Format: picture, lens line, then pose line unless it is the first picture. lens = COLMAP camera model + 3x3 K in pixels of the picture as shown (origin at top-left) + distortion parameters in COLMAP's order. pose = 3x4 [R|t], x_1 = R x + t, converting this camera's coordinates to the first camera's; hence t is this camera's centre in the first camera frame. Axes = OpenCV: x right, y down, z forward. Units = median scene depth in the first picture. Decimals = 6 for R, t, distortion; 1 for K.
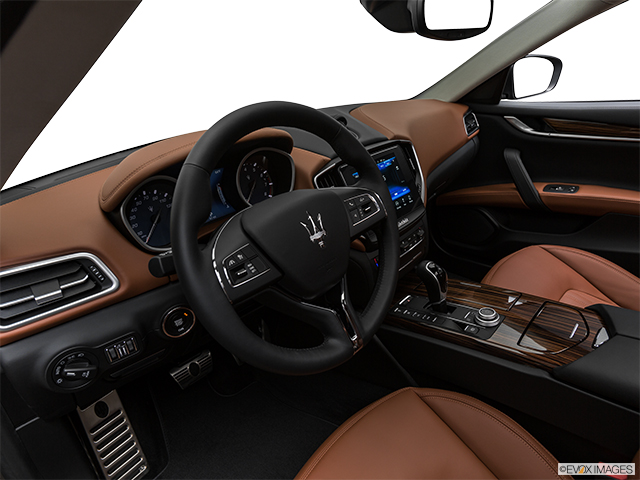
lens RADIAL K [[395.4, 0, 320.0], [0, 395.4, 240.0], [0, 0, 1]] dist [-0.002151, -0.000109]
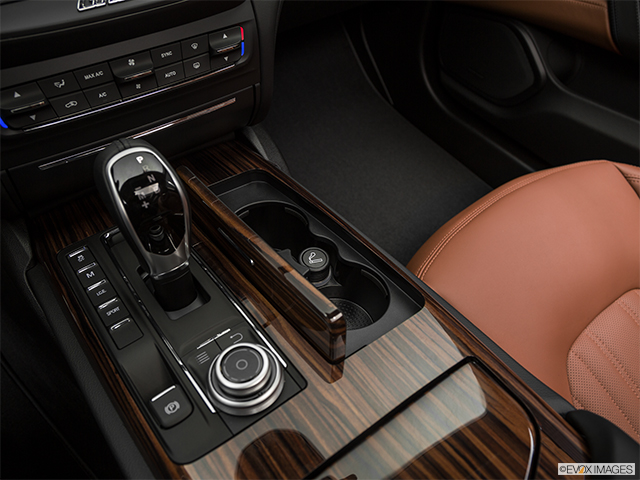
lens RADIAL K [[508.4, 0, 320.0], [0, 508.4, 240.0], [0, 0, 1]] dist [-0.082206, 0.004827]
pose [[0.975287, 0.220055, -0.019781, 0.271005], [-0.196430, 0.904590, 0.378327, -0.031141], [0.101147, -0.365092, 0.925460, 0.402394]]
